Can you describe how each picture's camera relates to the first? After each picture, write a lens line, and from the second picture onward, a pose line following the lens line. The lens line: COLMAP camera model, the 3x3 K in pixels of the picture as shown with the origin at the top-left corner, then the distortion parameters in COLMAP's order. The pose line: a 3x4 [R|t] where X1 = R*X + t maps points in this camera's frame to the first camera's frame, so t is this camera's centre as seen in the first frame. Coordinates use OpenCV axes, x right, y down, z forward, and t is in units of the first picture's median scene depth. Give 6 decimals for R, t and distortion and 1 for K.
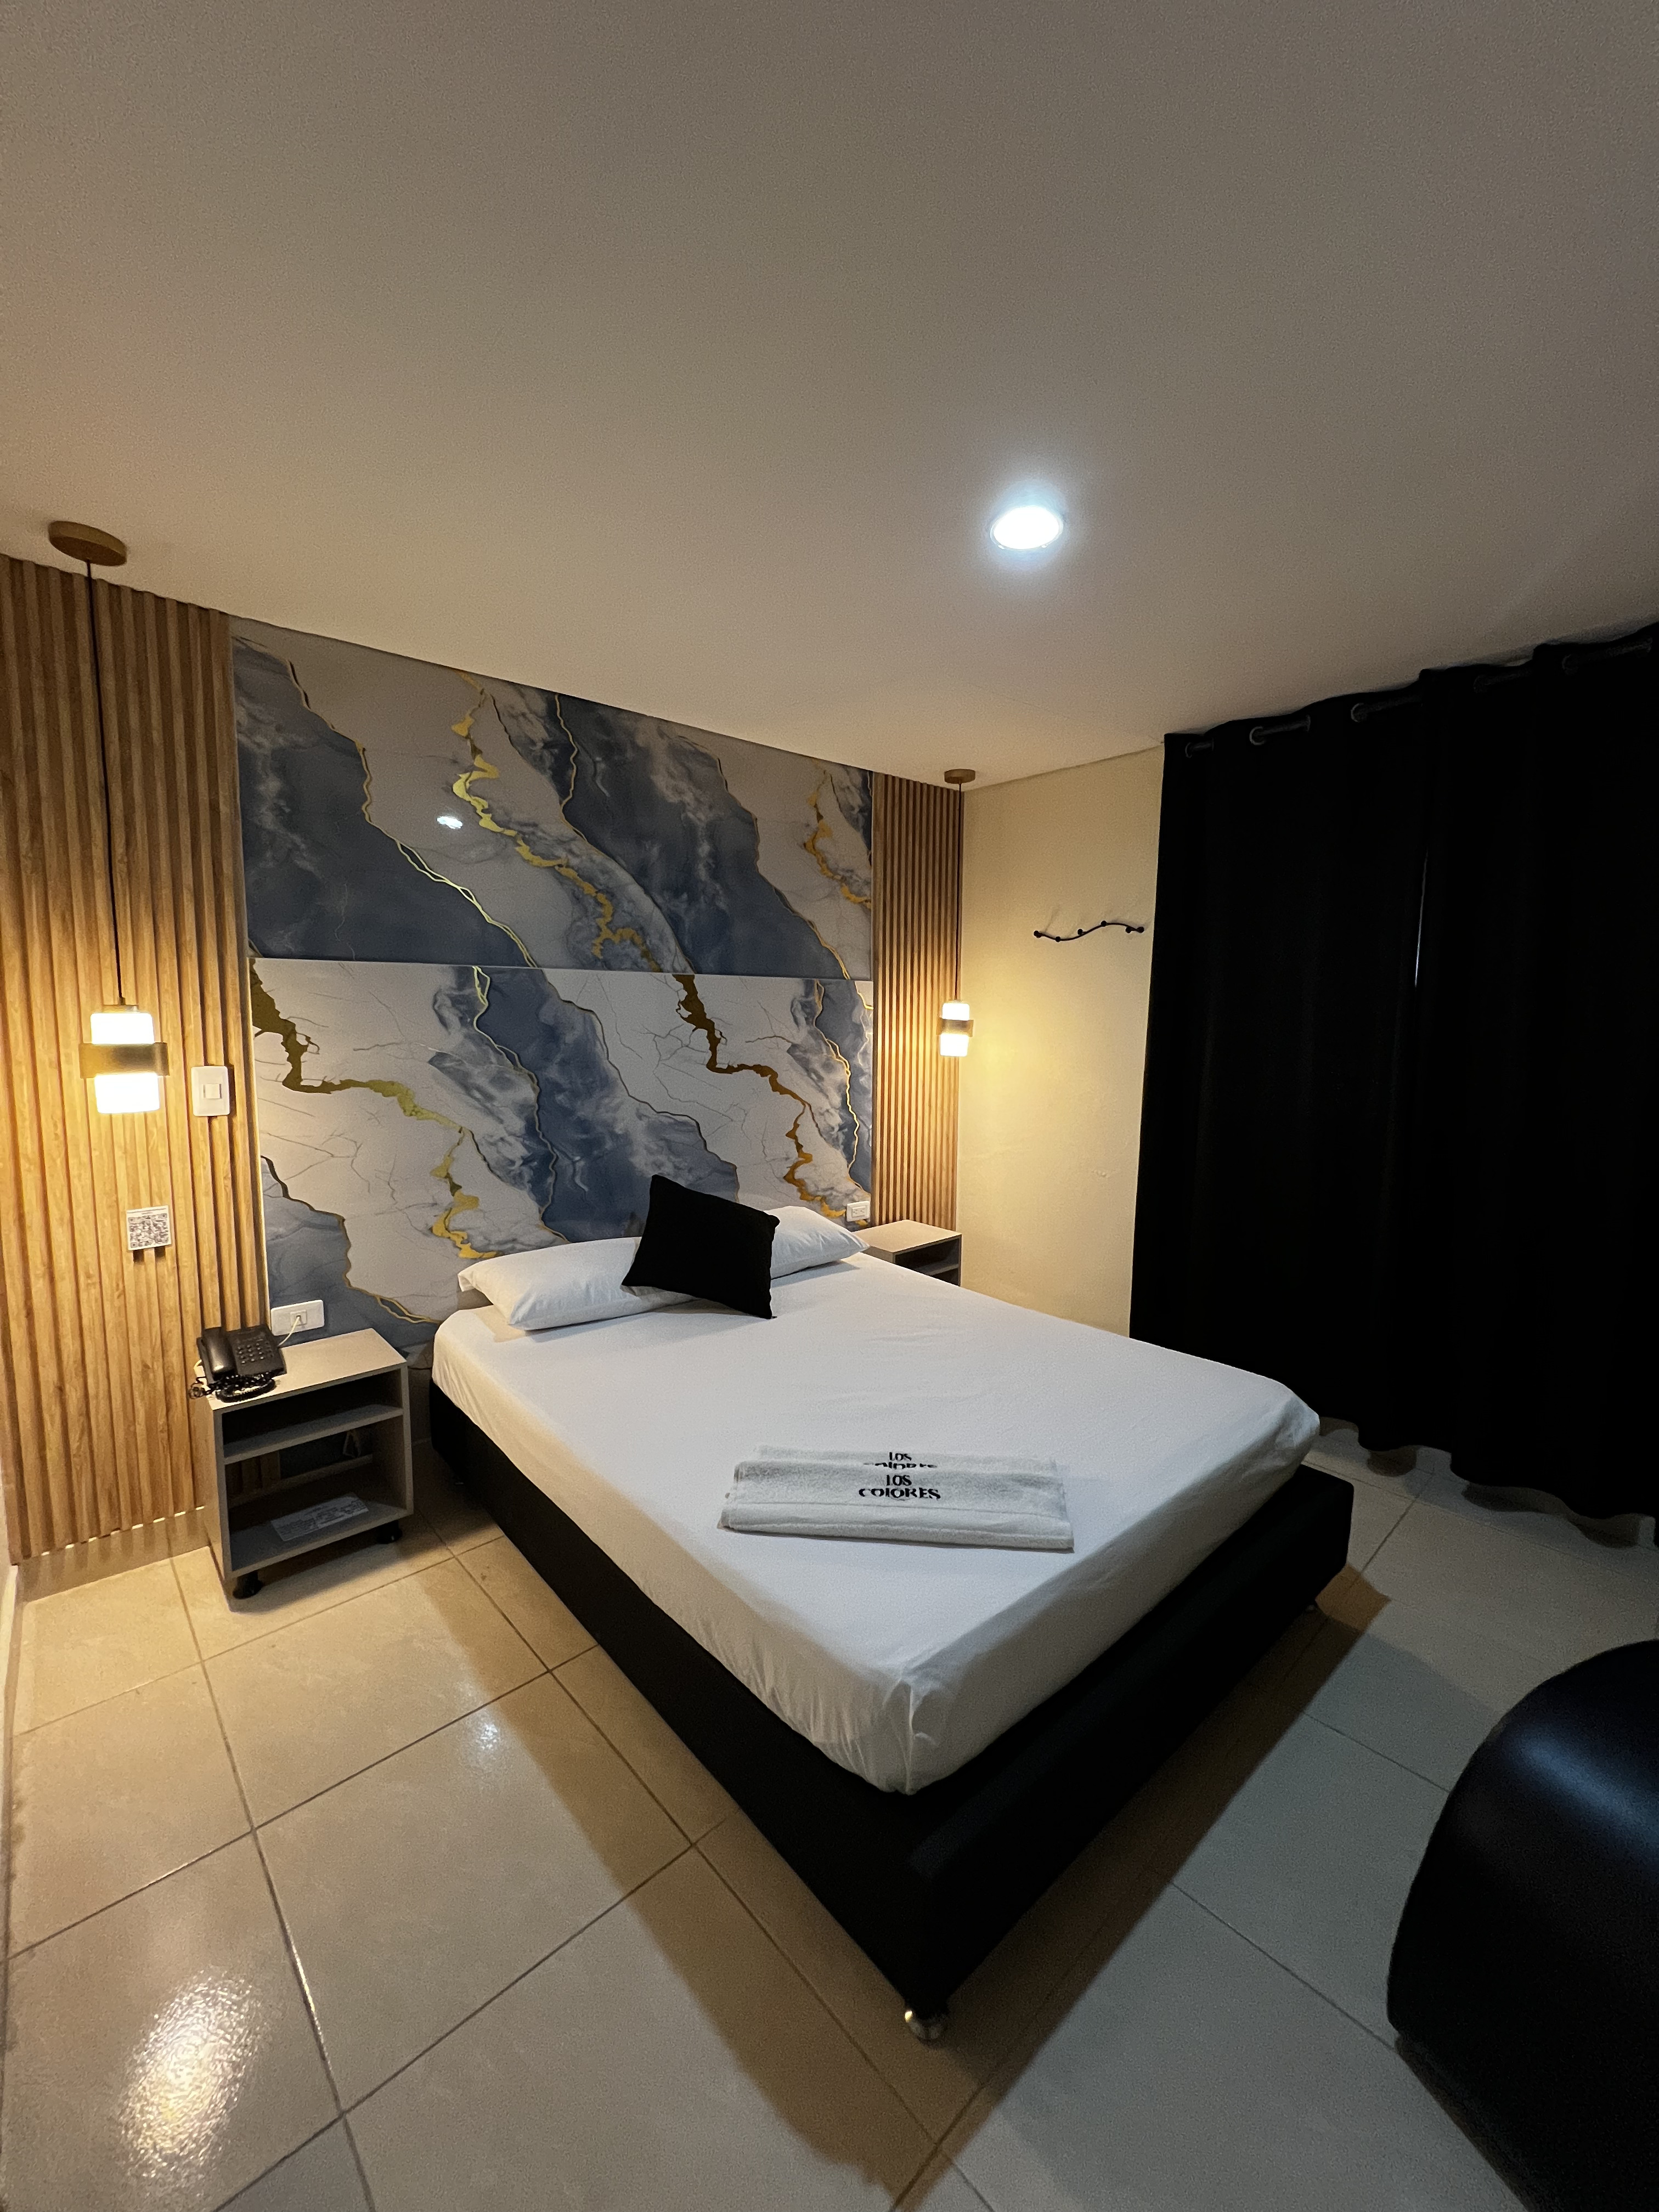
lens RADIAL K [[883.7, 0, 835.6], [0, 883.7, 1106.9], [0, 0, 1]] dist [-0.001554, 0.000818]
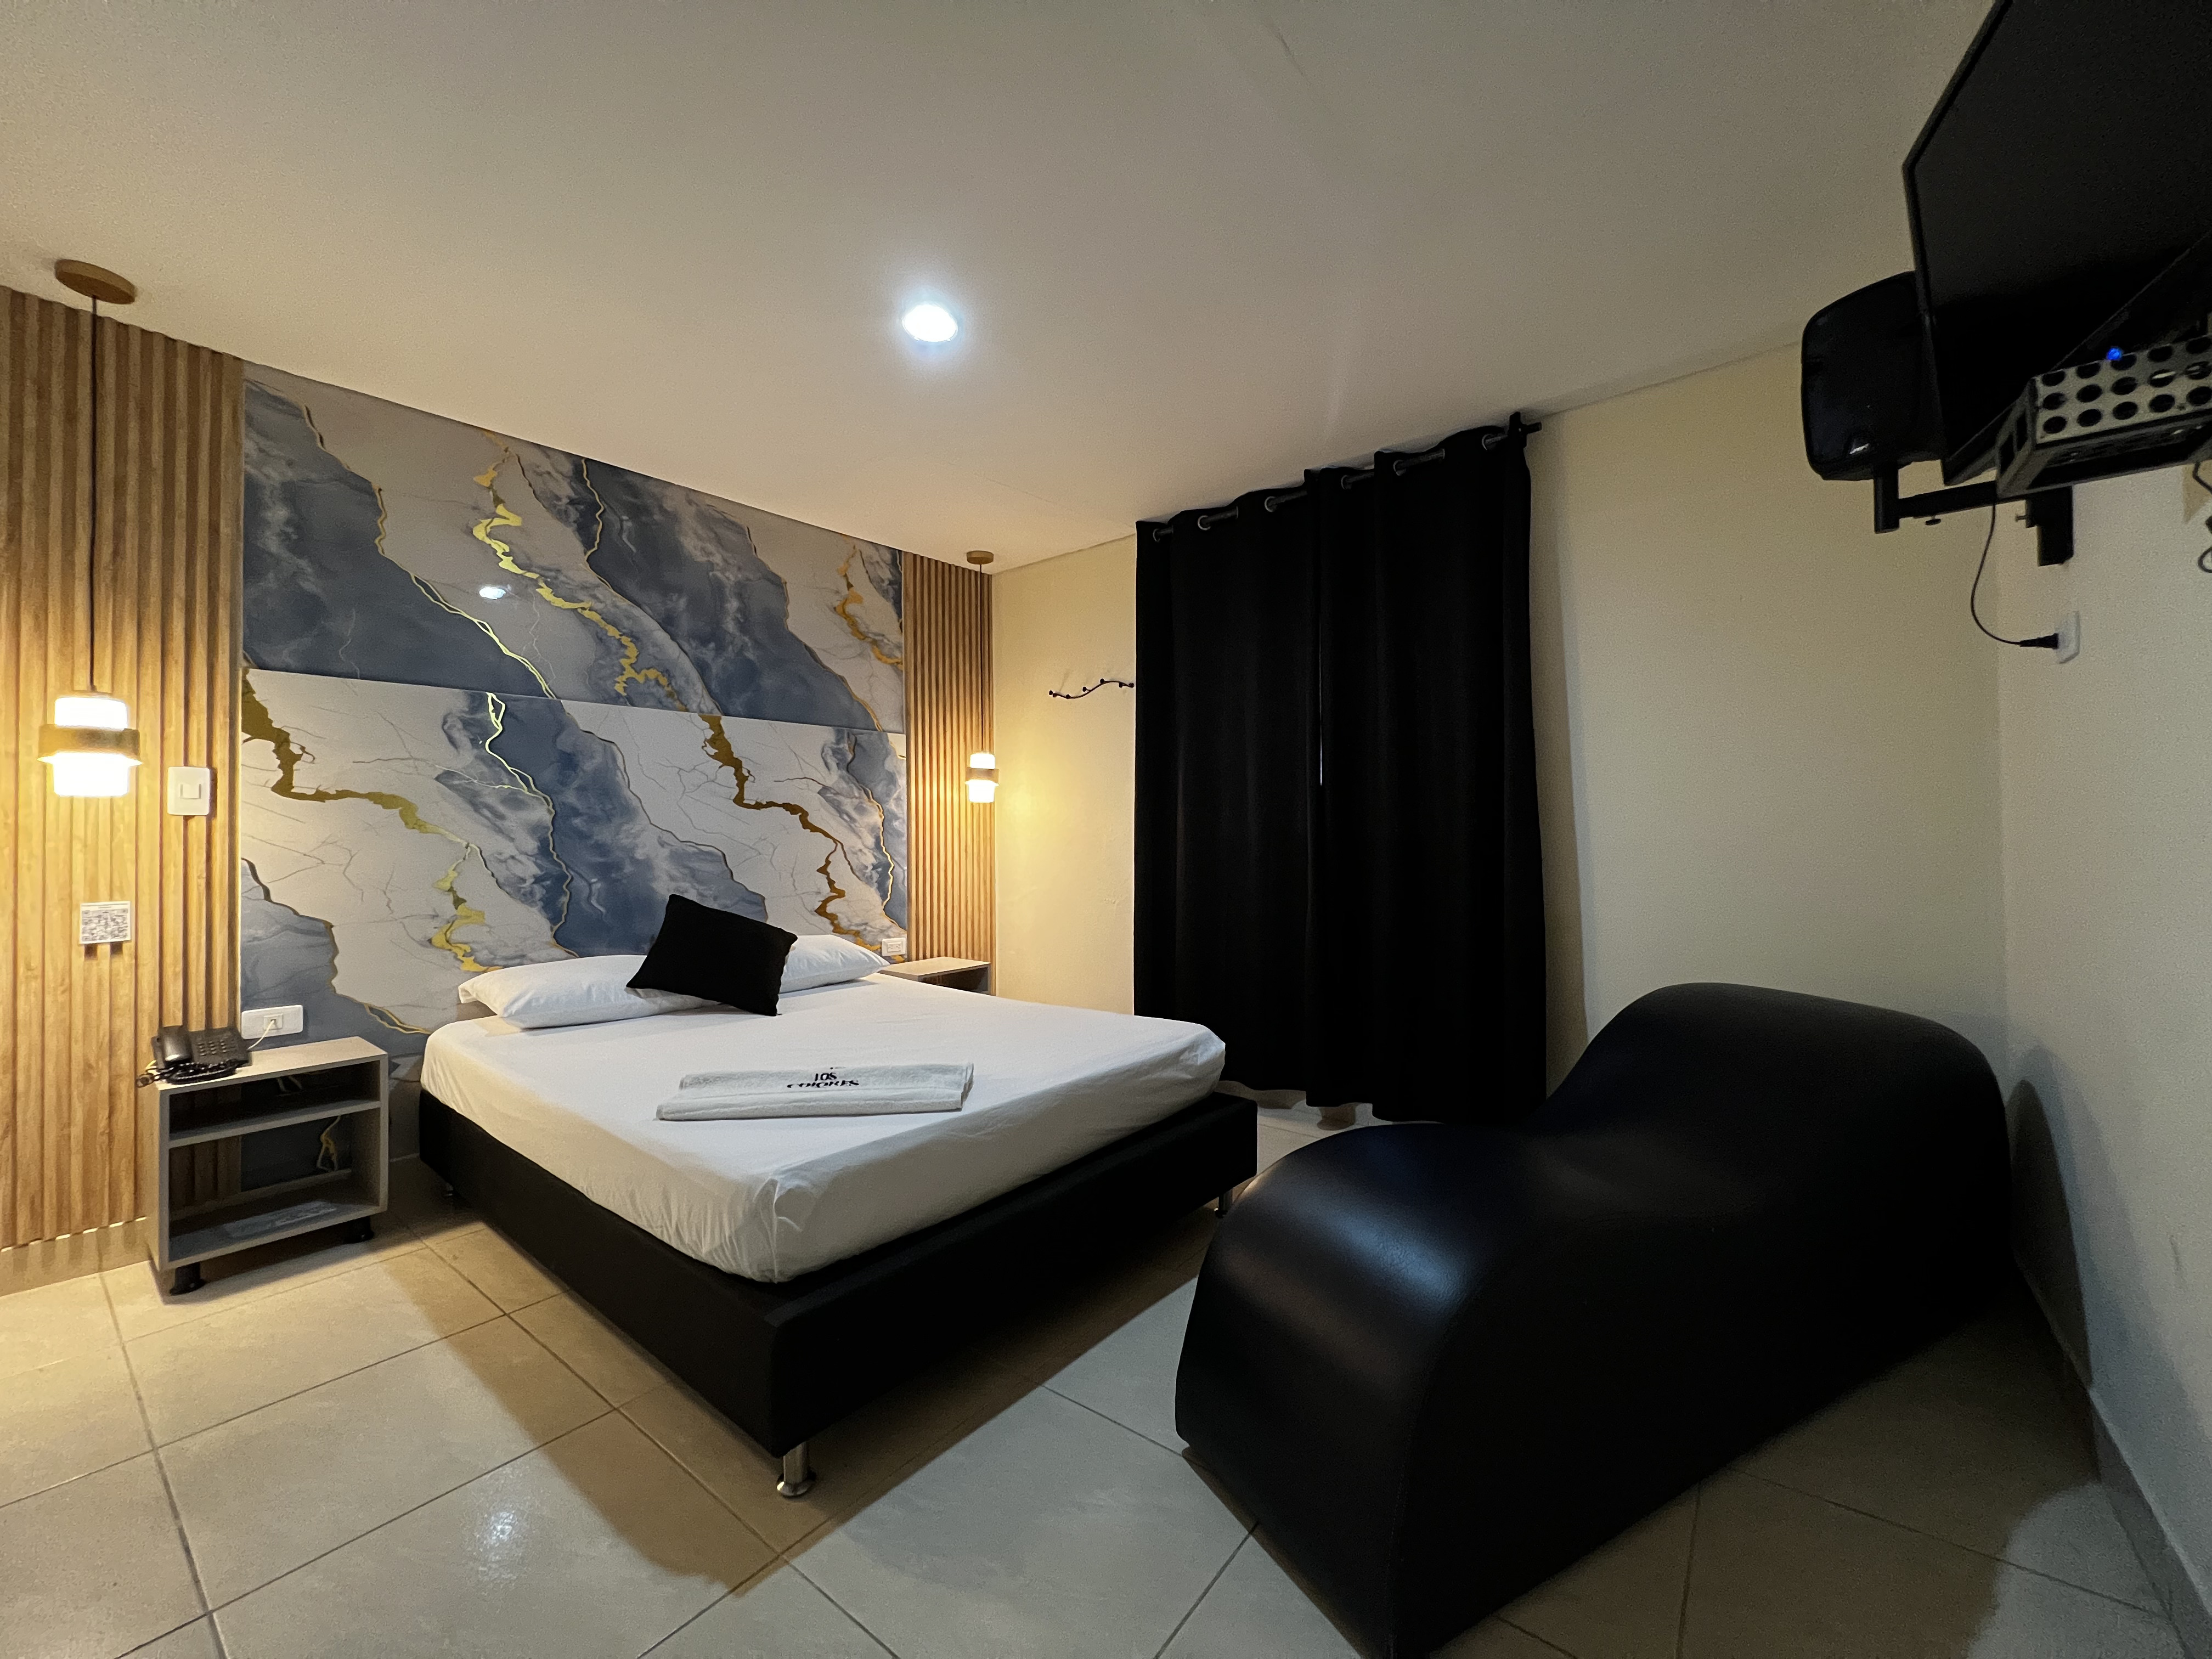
lens RADIAL K [[883.7, 0, 1103.7], [0, 883.7, 829.6], [0, 0, 1]] dist [-0.001554, 0.000818]
pose [[0.987662, -0.013946, 0.155977, 0.158800], [0.031759, 0.993166, -0.112303, 0.150083], [-0.153345, 0.115871, 0.981356, -0.146060]]
